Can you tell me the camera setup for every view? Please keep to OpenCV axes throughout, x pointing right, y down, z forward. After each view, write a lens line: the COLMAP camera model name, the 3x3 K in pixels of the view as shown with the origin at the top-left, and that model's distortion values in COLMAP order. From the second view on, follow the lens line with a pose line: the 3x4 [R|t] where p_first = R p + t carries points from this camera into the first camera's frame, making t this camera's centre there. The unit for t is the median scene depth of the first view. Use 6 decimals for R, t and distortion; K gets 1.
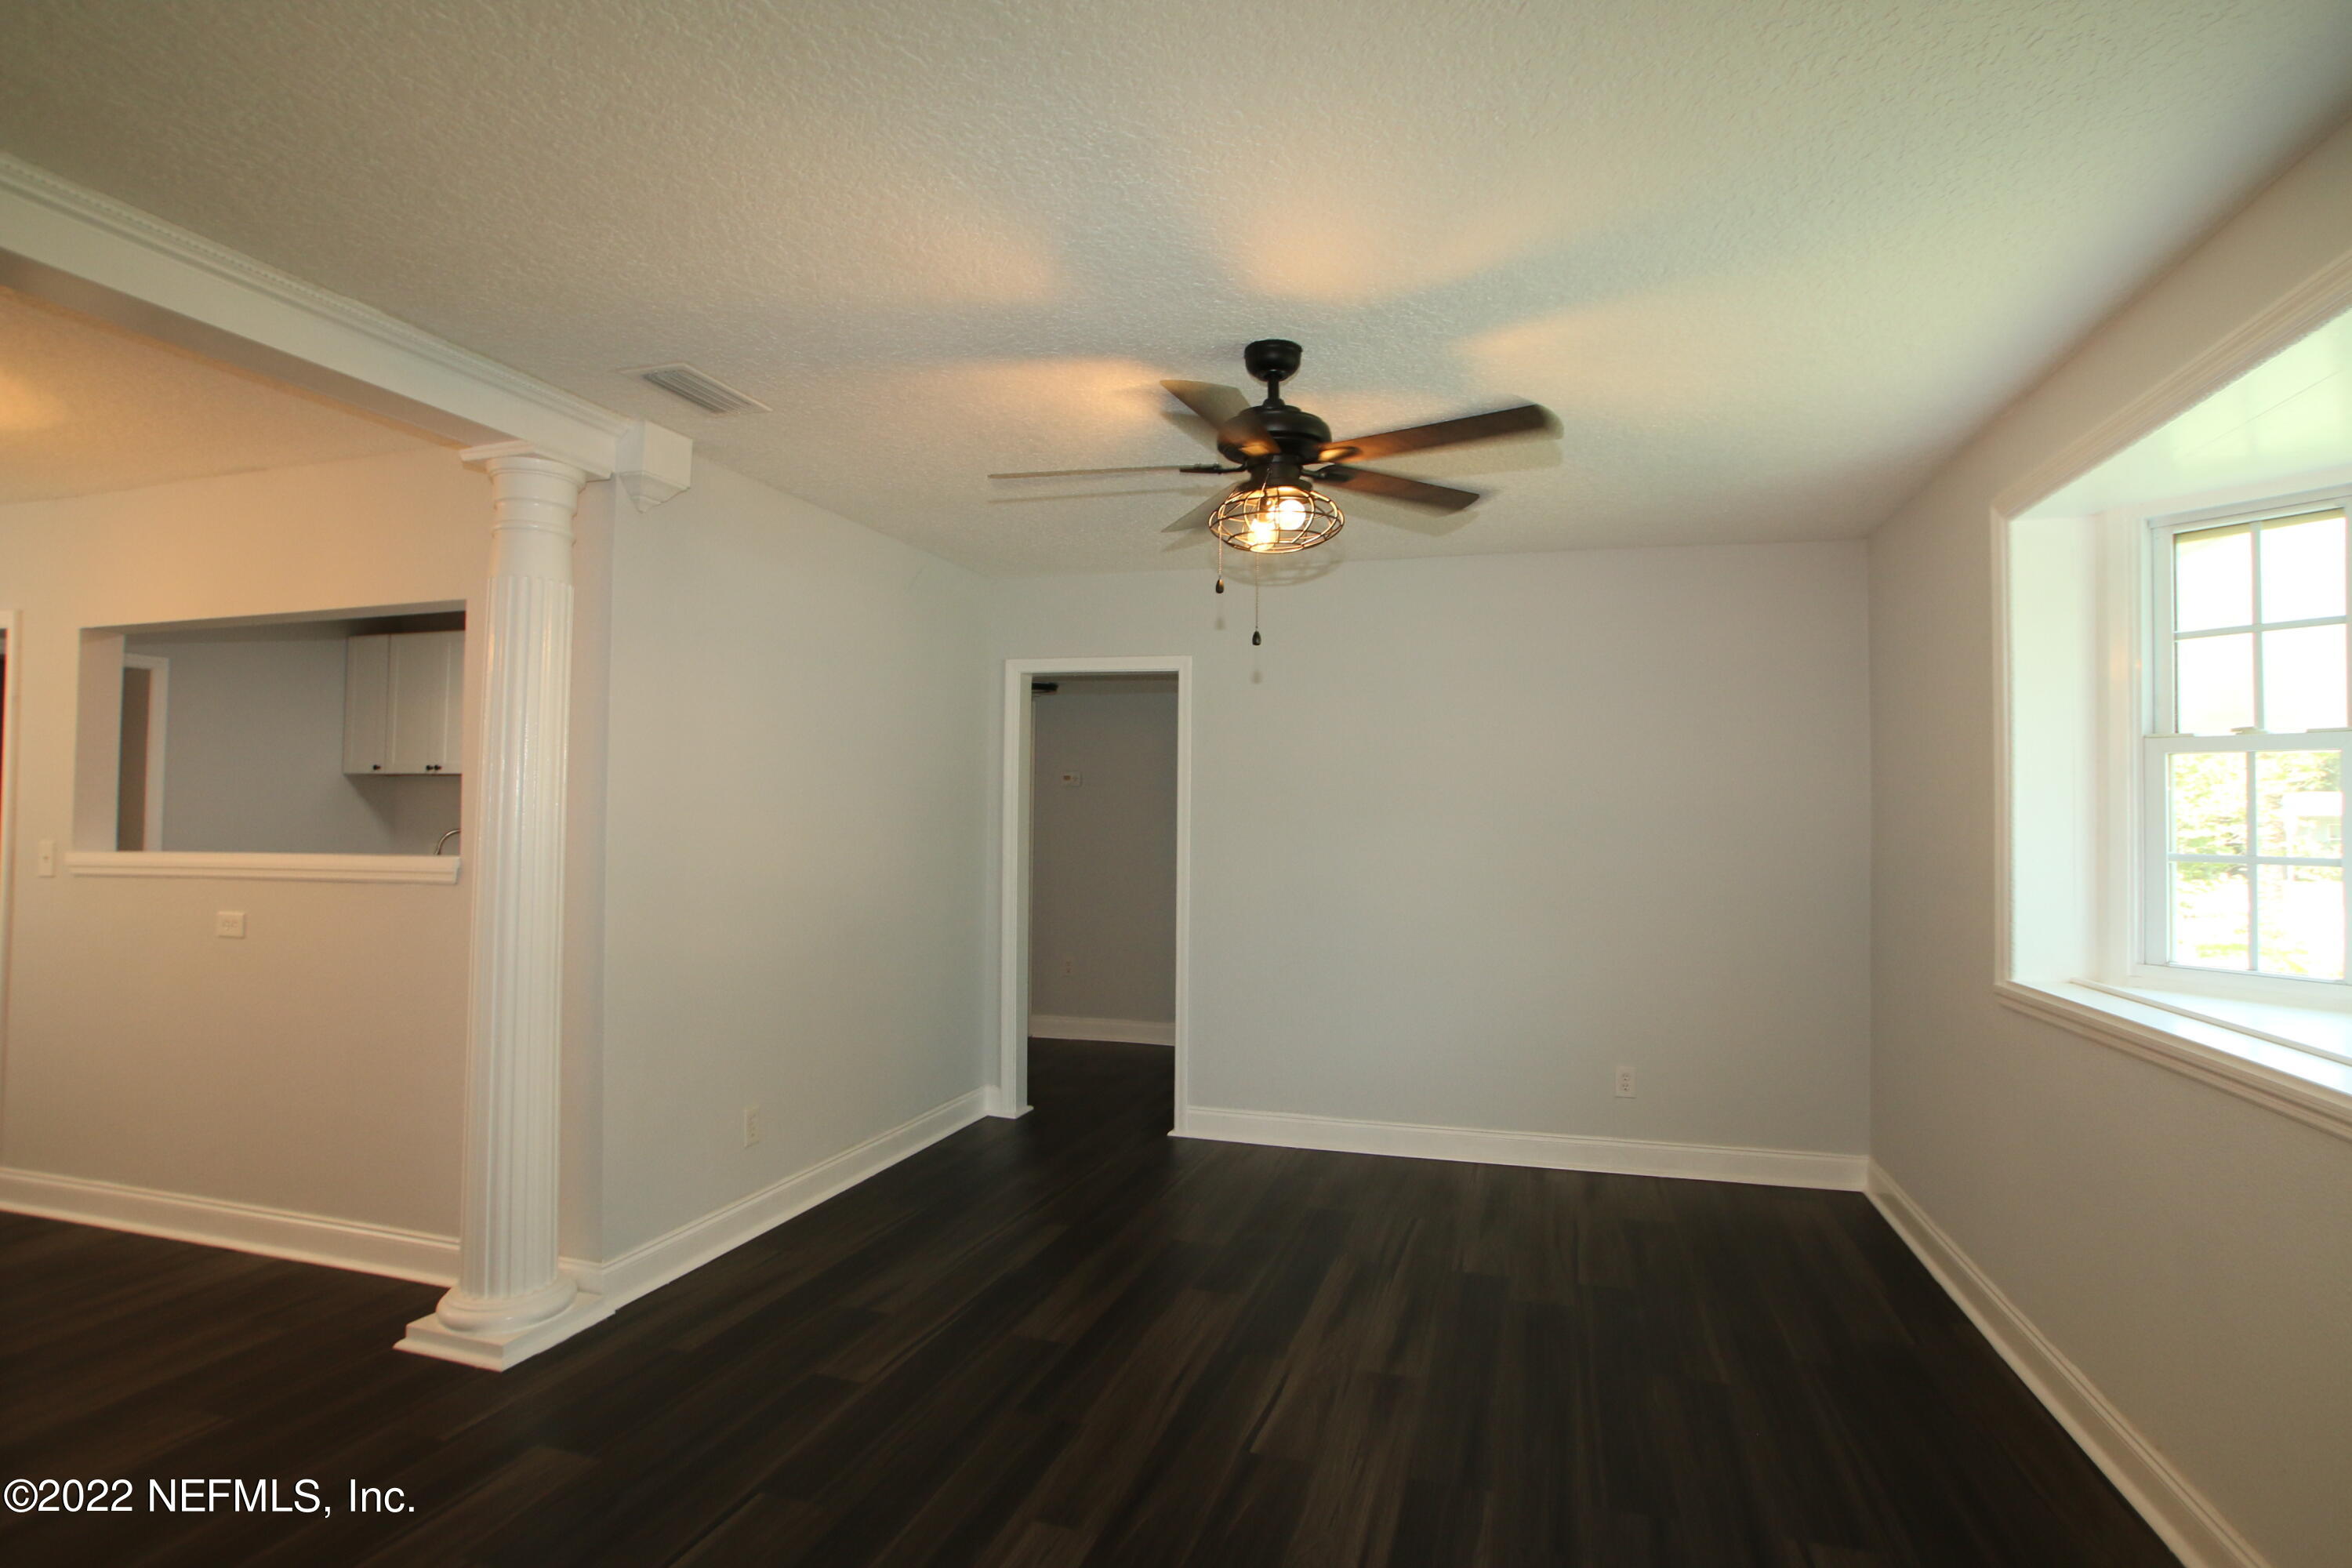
lens RADIAL K [[1176.4, 0, 1181.3], [0, 1176.4, 784.6], [0, 0, 1]] dist [-0.073364, 0.029384]
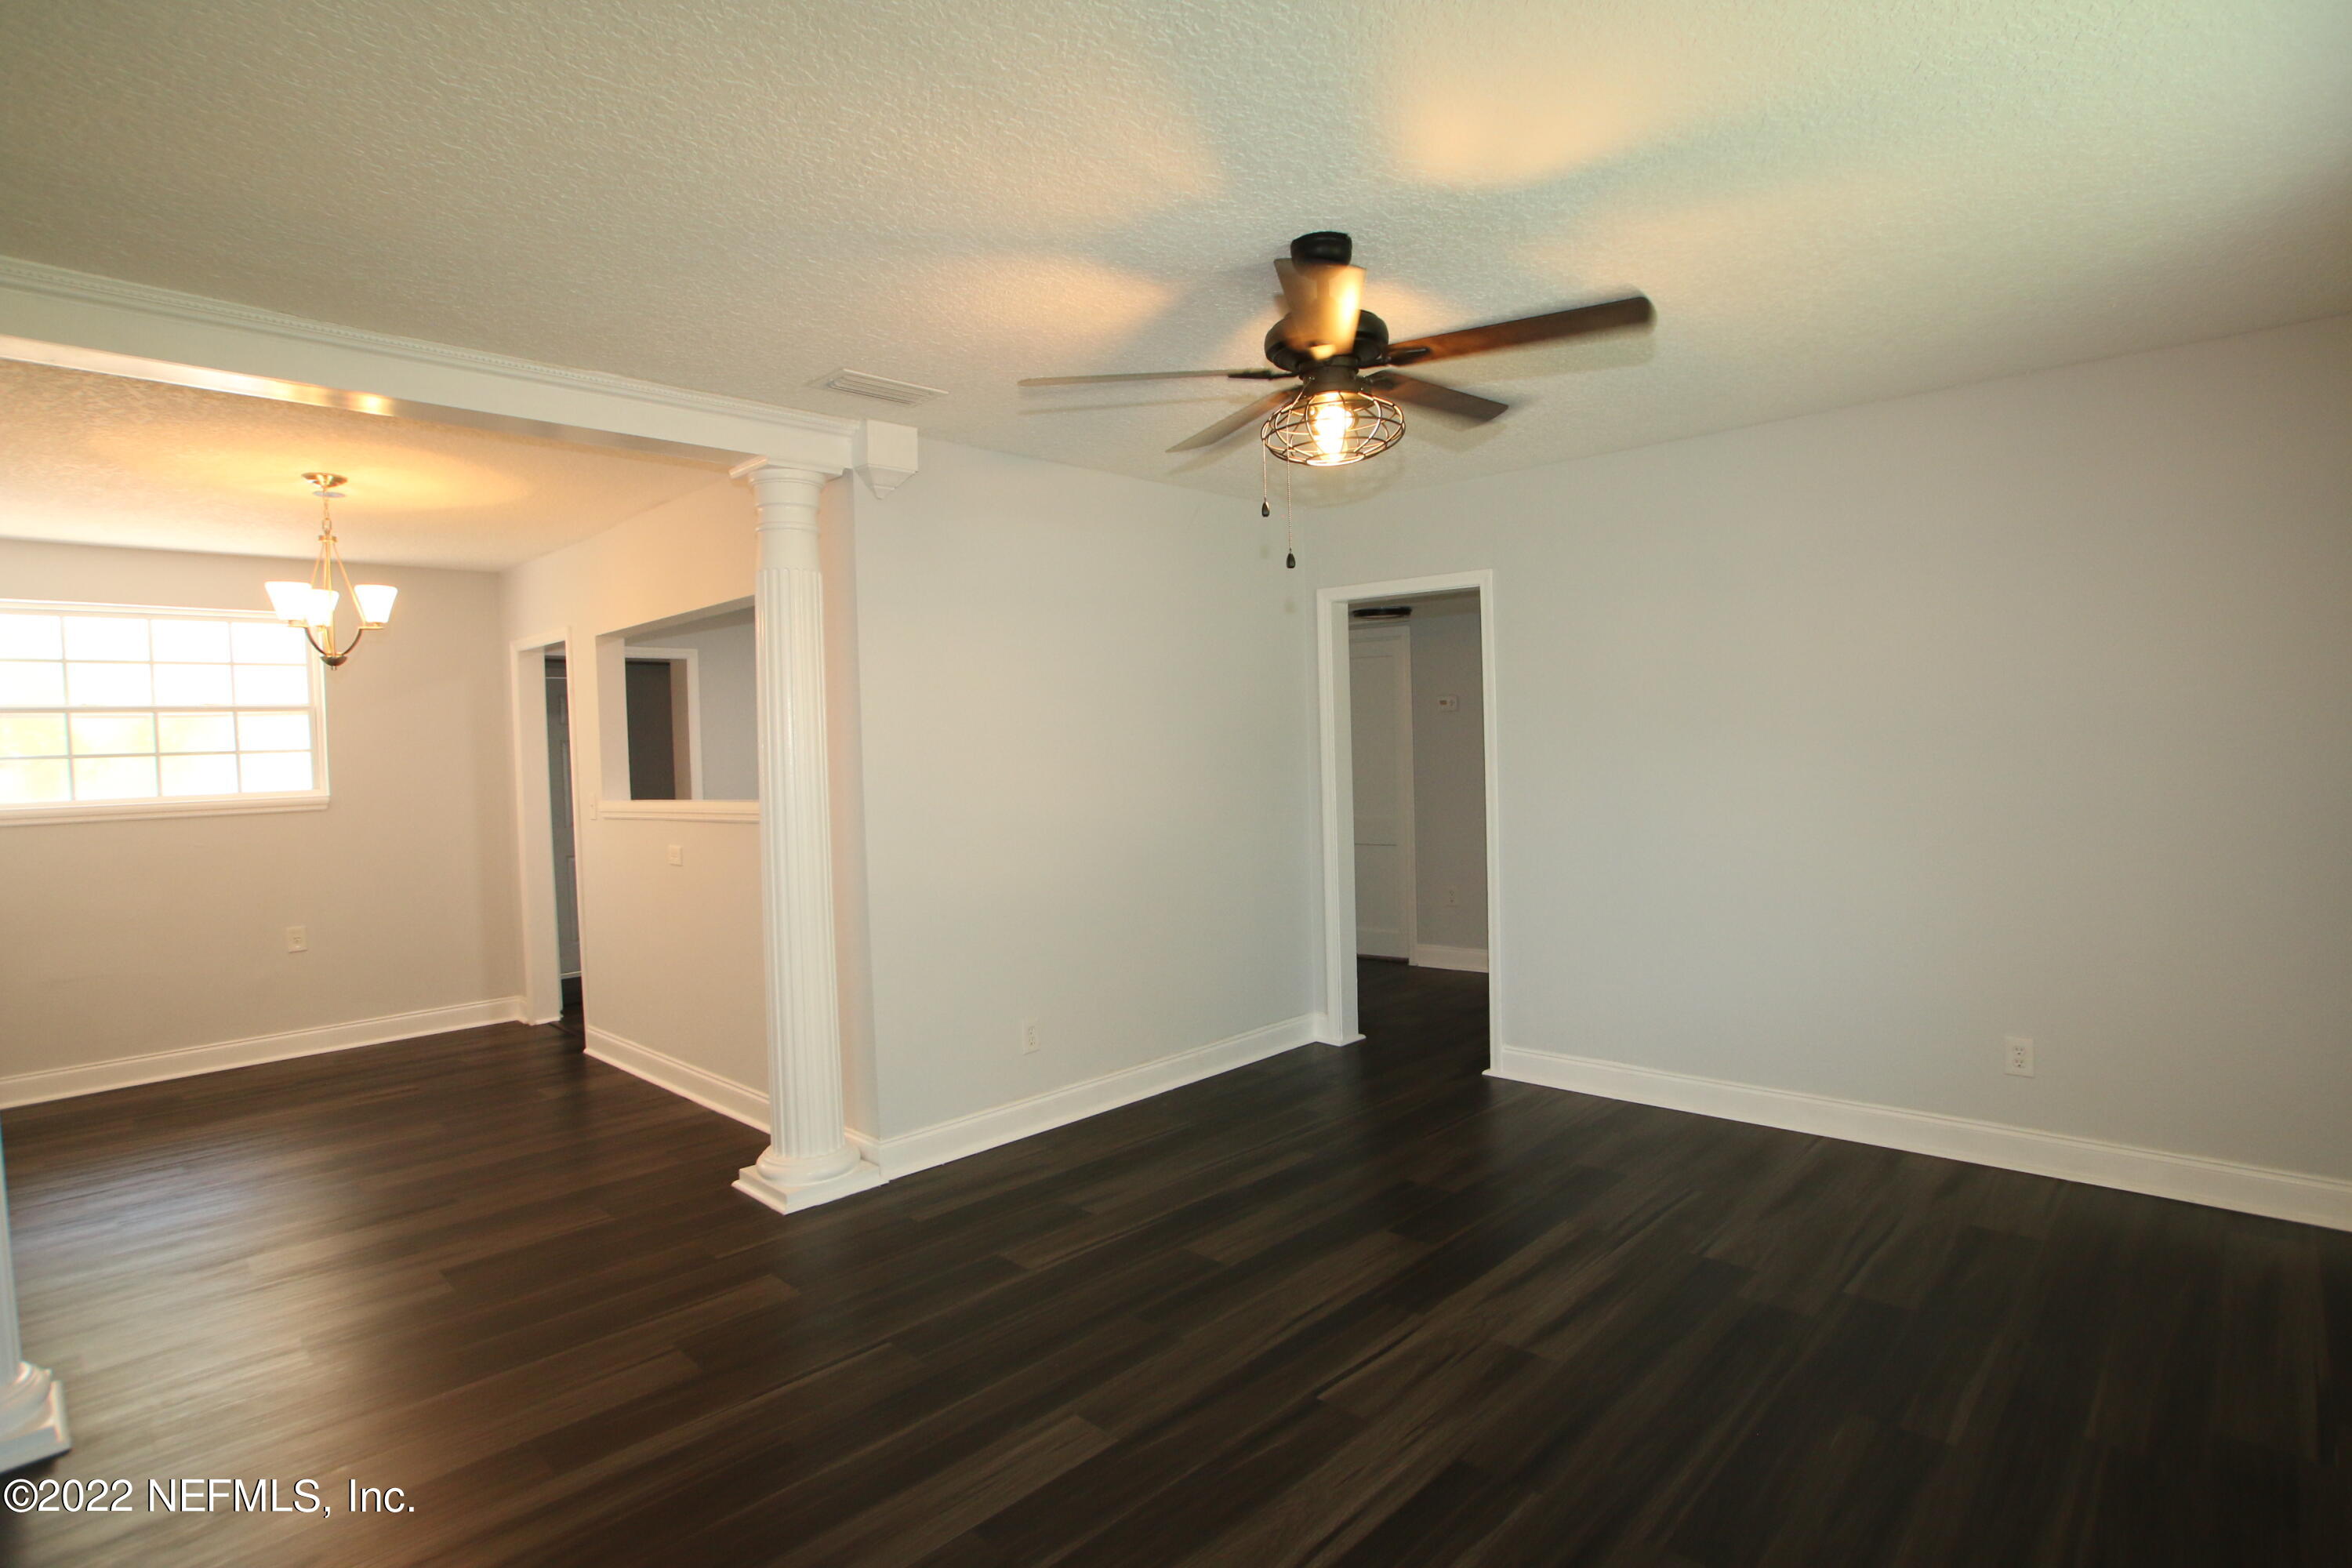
lens RADIAL K [[1176.4, 0, 1181.3], [0, 1176.4, 784.6], [0, 0, 1]] dist [-0.073364, 0.029384]
pose [[0.893512, -0.019605, -0.448610, 0.313822], [0.048738, 0.997379, 0.053485, -0.000626], [0.446386, -0.069654, 0.892126, 0.081108]]
